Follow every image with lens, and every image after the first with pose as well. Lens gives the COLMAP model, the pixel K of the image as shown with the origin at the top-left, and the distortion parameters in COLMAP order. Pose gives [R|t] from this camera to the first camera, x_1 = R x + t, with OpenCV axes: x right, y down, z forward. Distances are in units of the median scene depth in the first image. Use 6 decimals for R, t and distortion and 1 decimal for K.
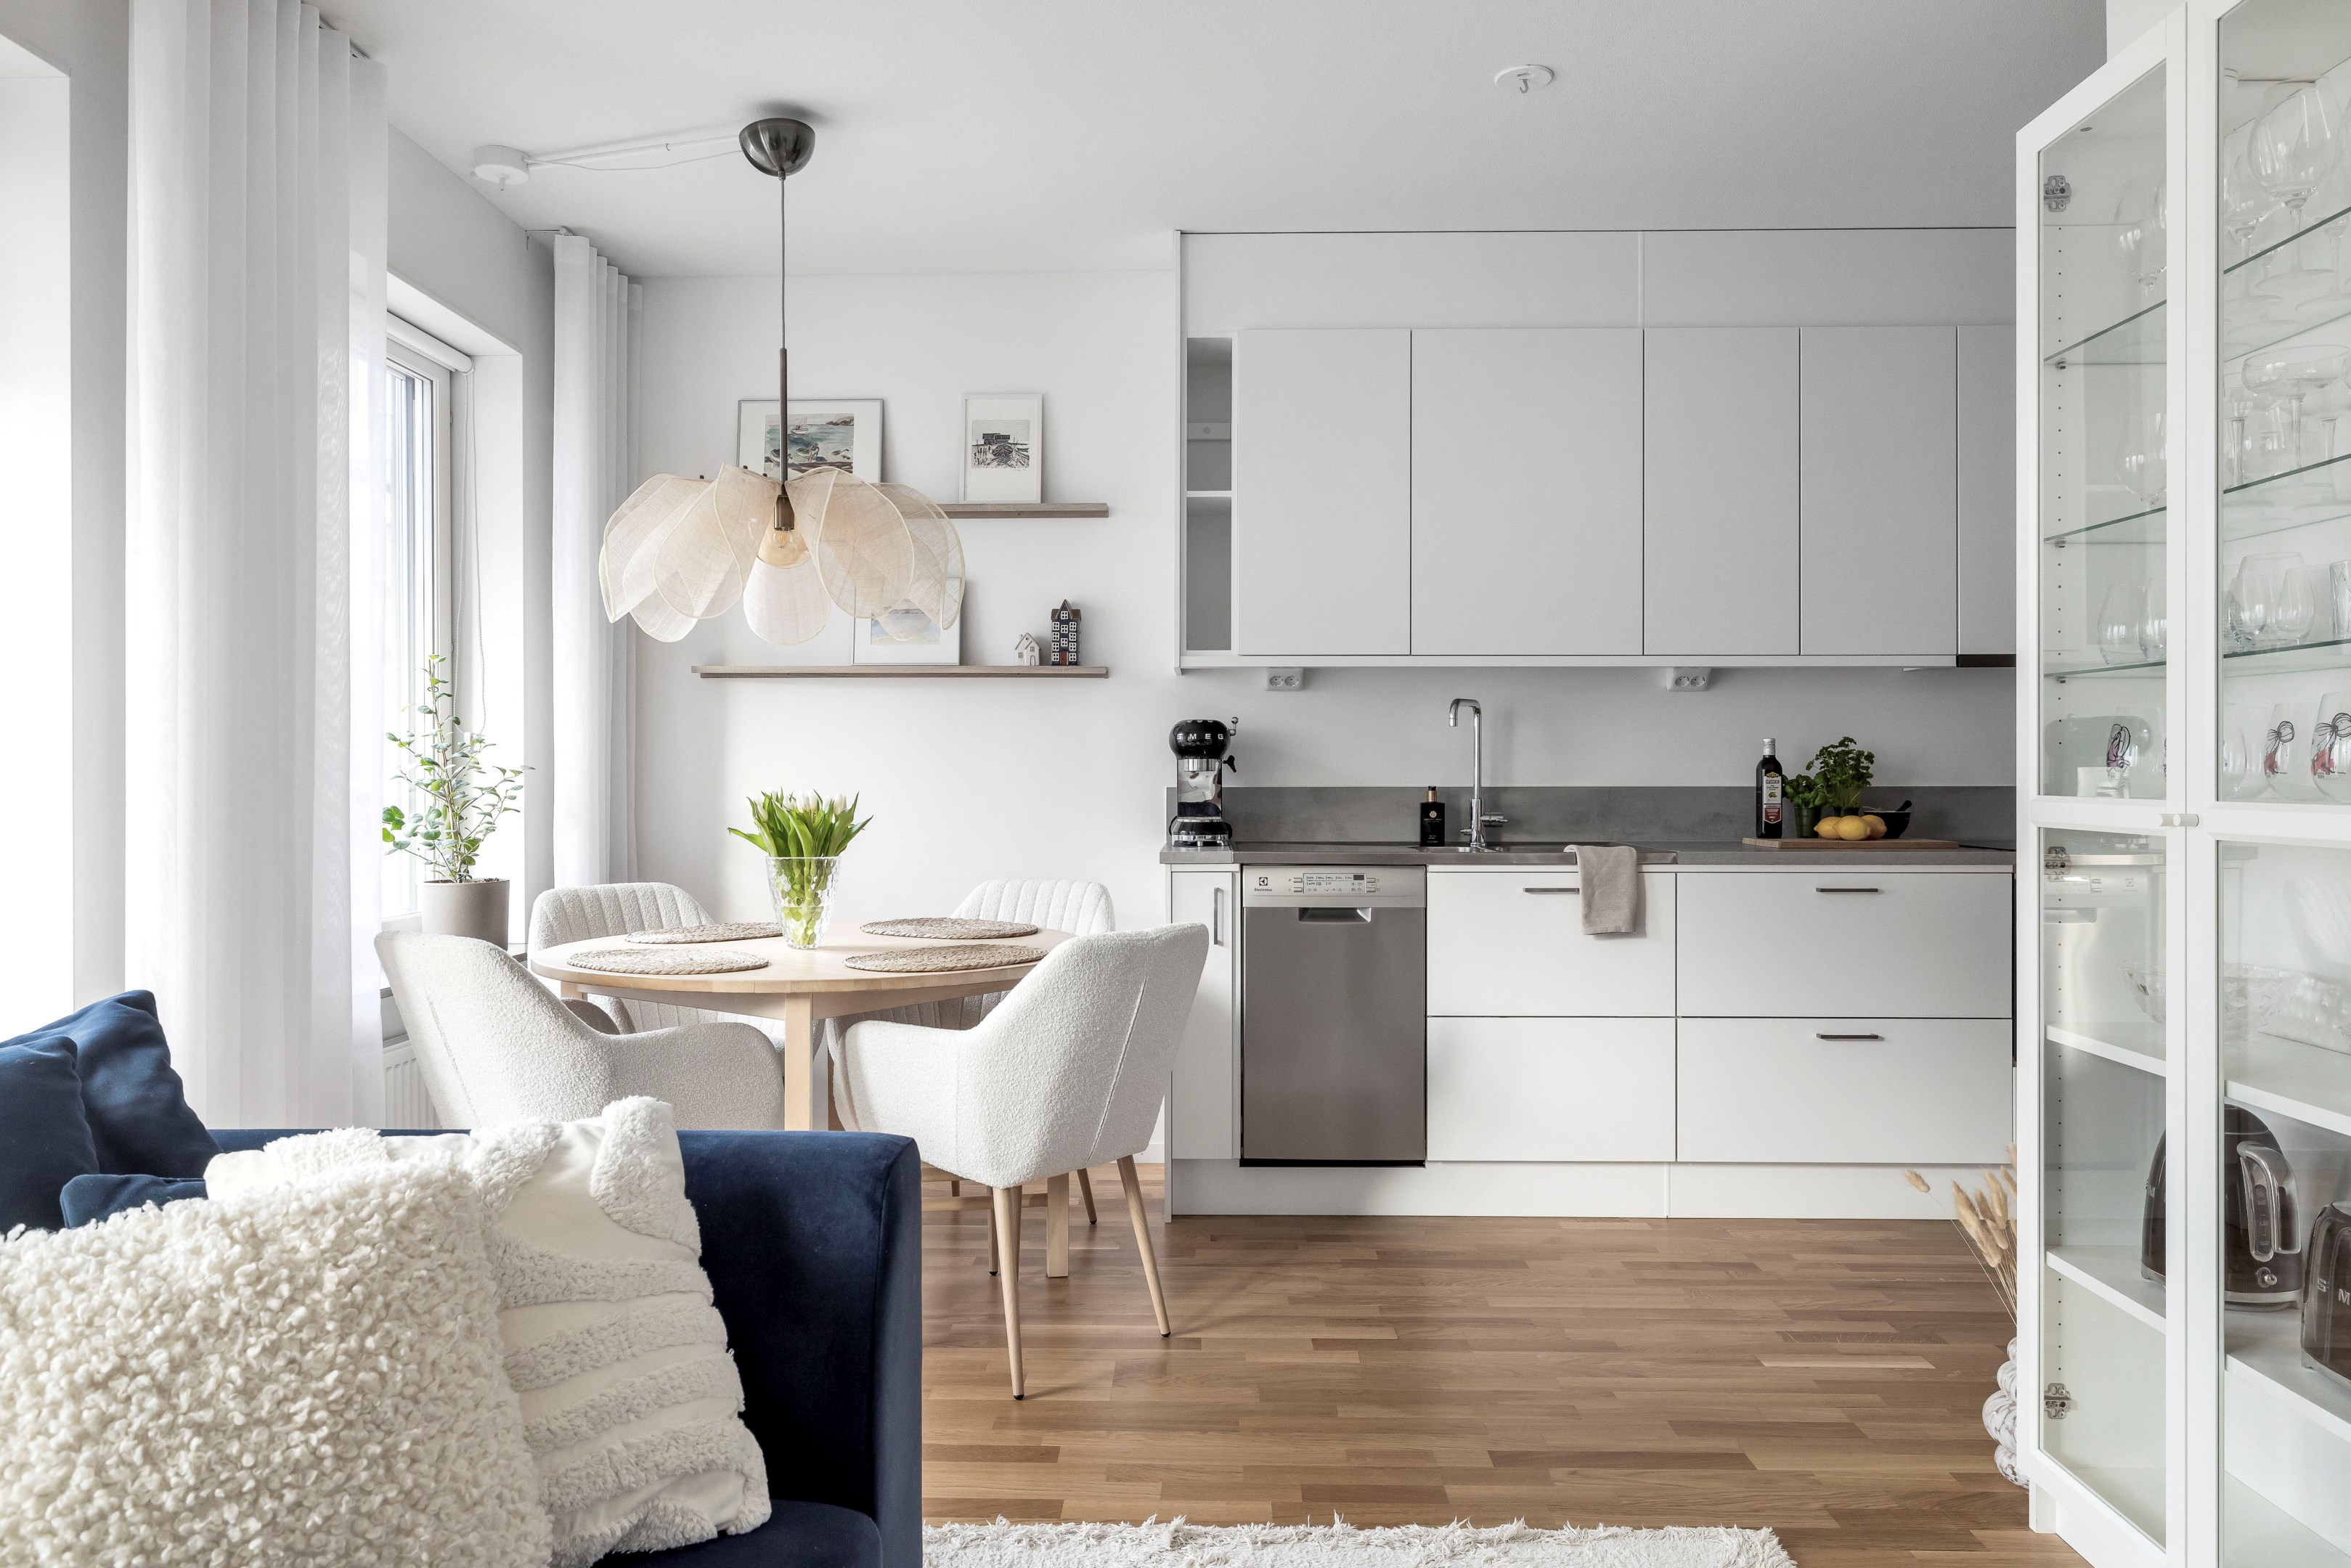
lens RADIAL K [[1619.9, 0, 1187.8], [0, 1619.9, 777.5], [0, 0, 1]] dist [0.000065, 0.003574]
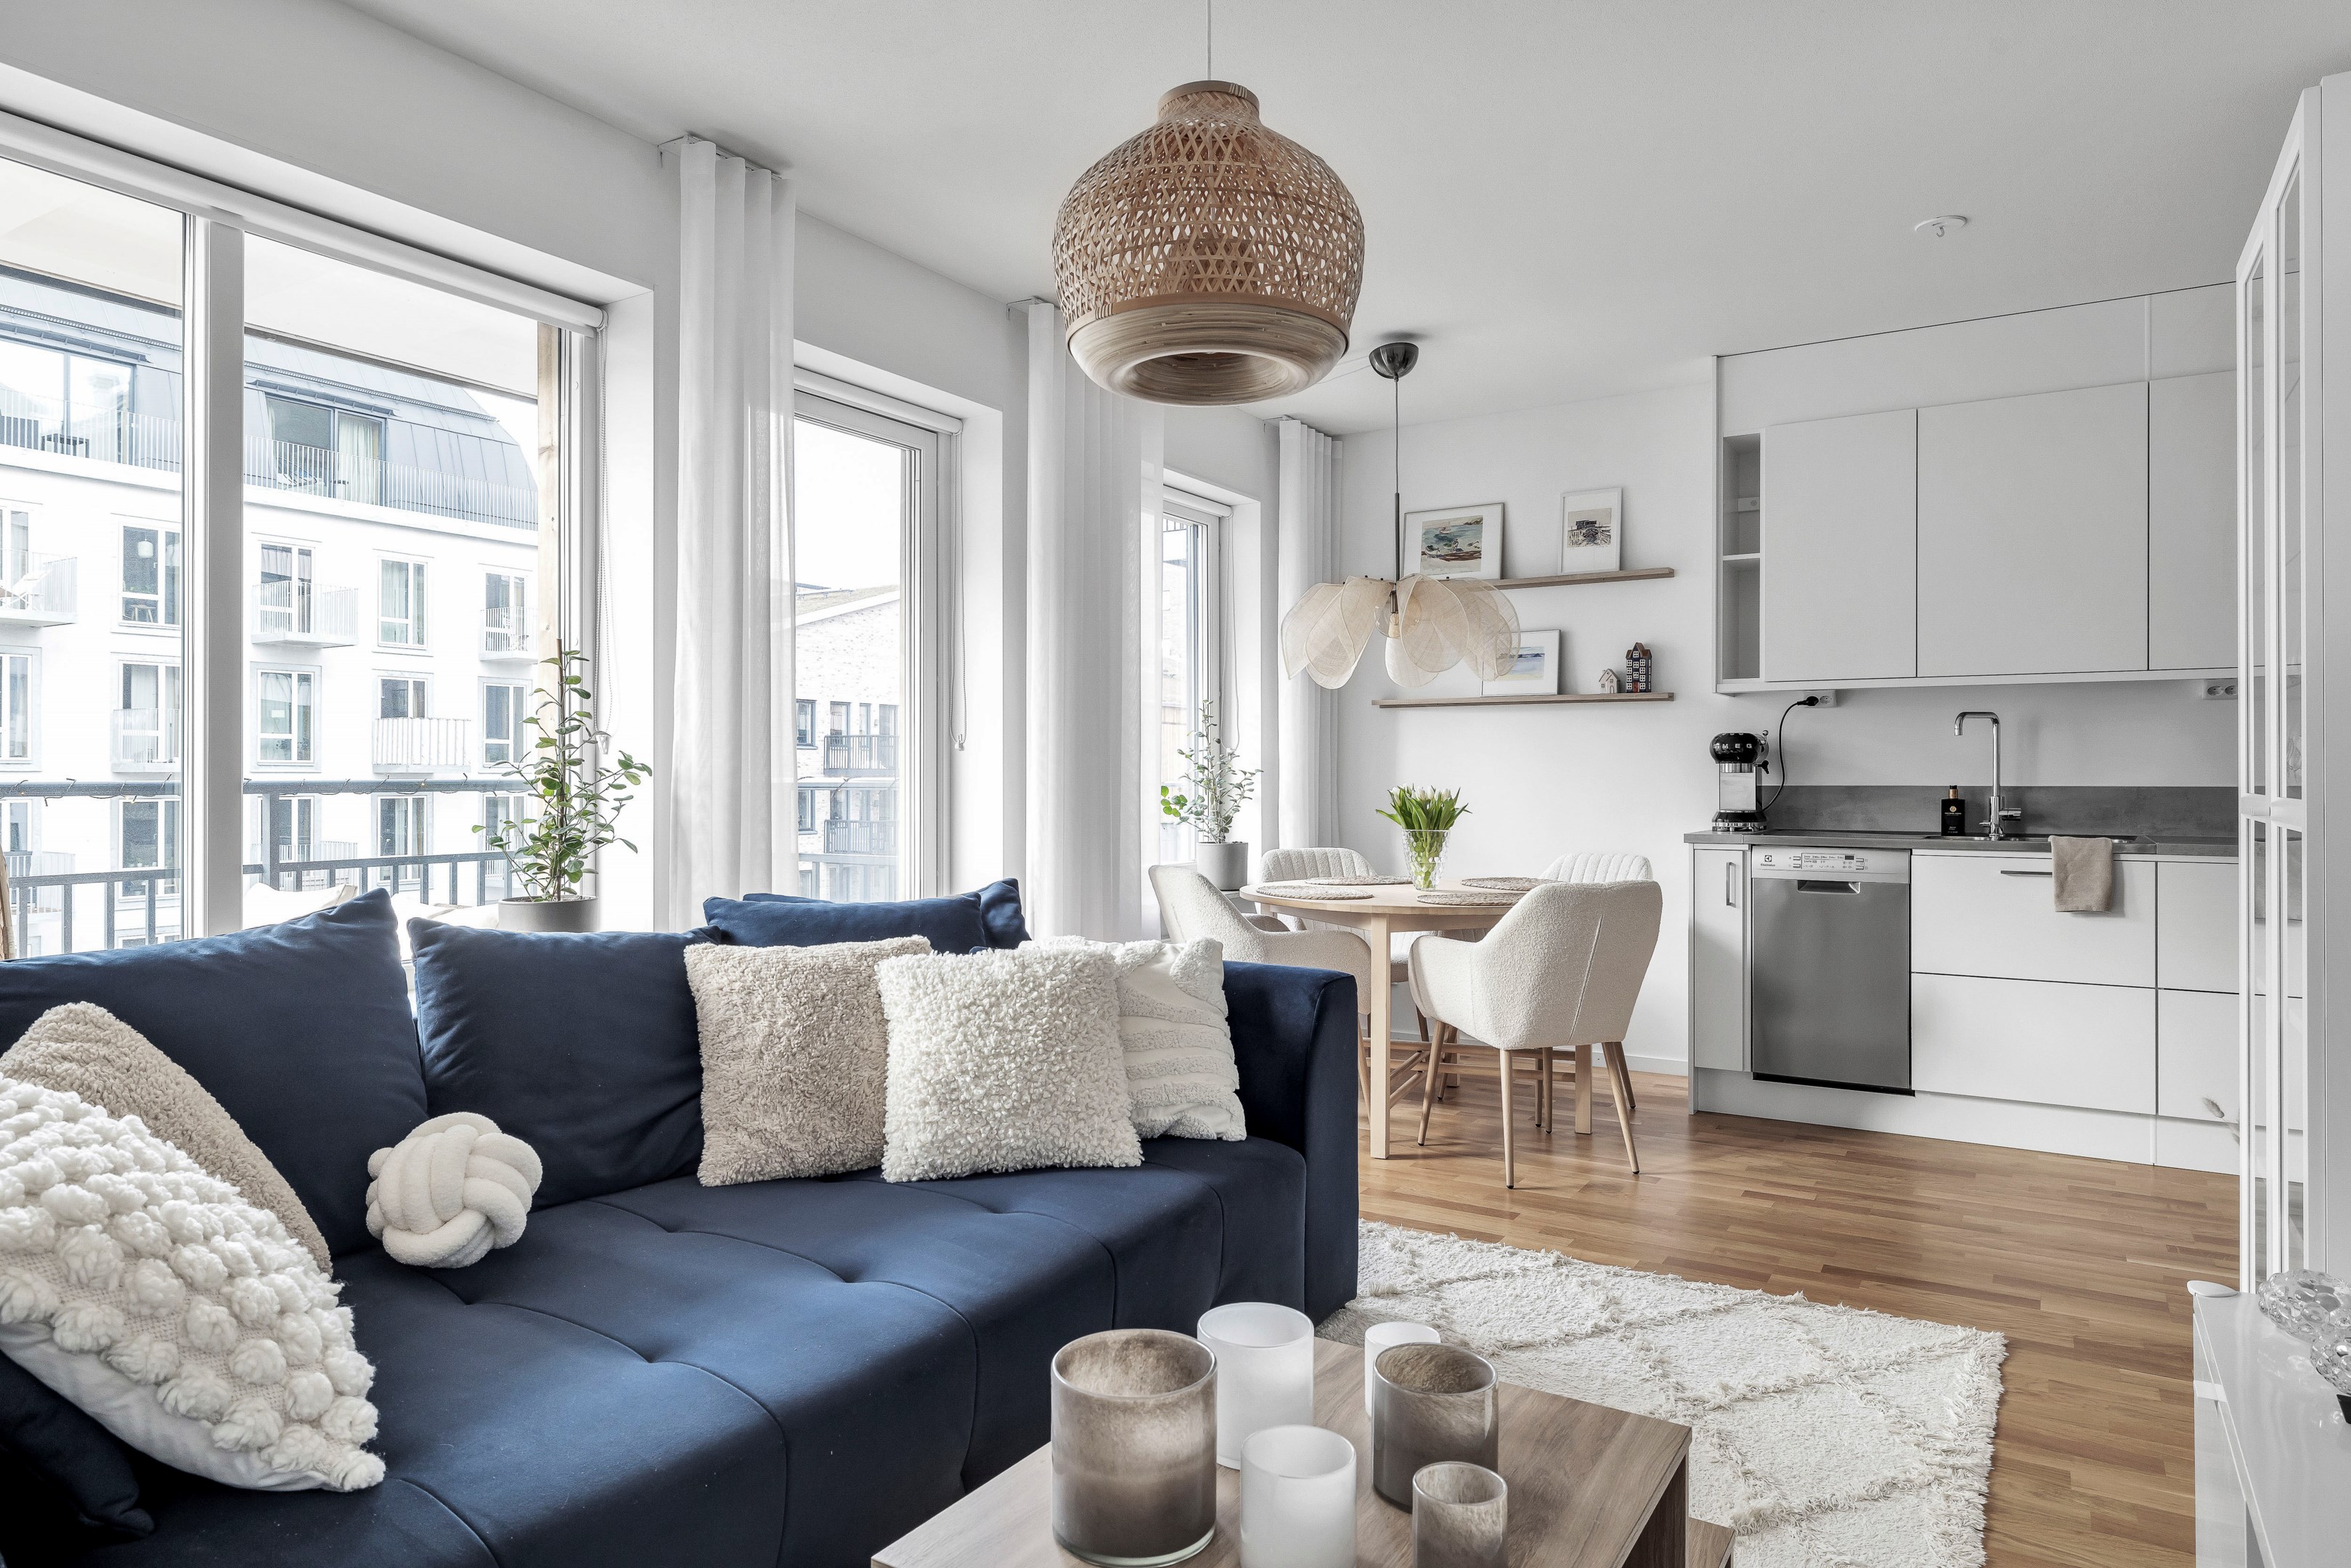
lens RADIAL K [[1446.4, 0, 1168.3], [0, 1446.4, 769.7], [0, 0, 1]] dist [0.021713, -0.008641]
pose [[0.861367, -0.001228, -0.507981, 0.243949], [-0.001129, 0.999990, -0.004332, -0.001030], [0.507982, 0.004305, 0.861357, -0.261039]]
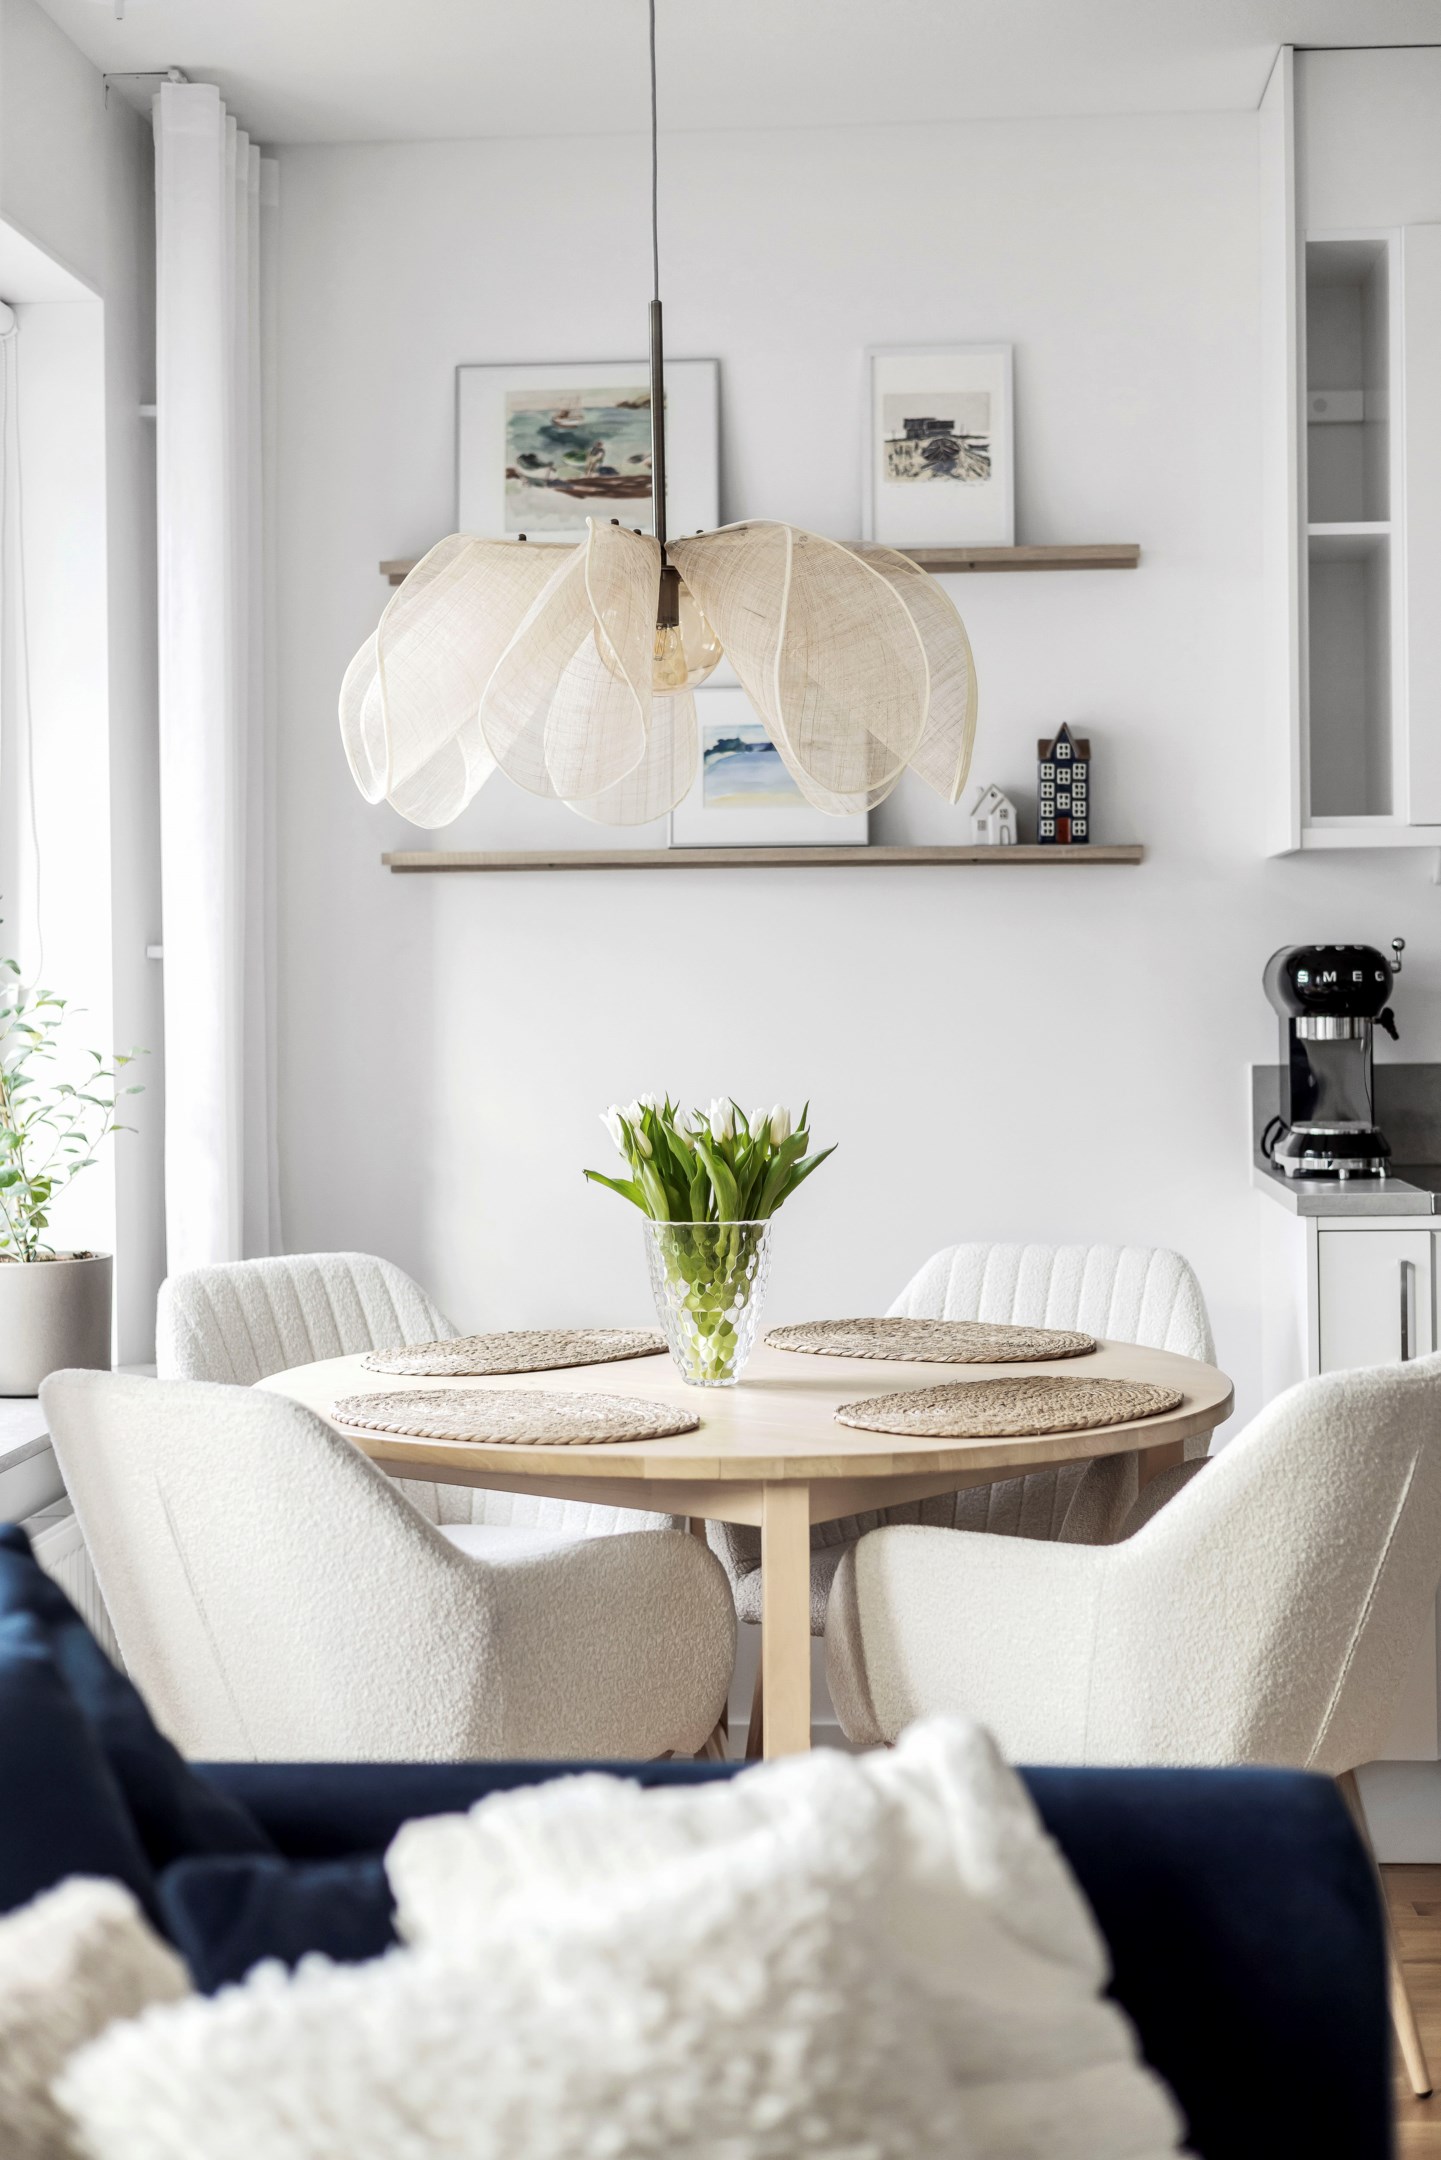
lens RADIAL K [[3108.7, 0, 782.8], [0, 3108.7, 955.7], [0, 0, 1]] dist [-0.037239, 0.000000]
pose [[0.999057, -0.010959, -0.042018, -0.159170], [0.010623, 0.999910, -0.008213, -0.030240], [0.042104, 0.007759, 0.999083, -0.052924]]
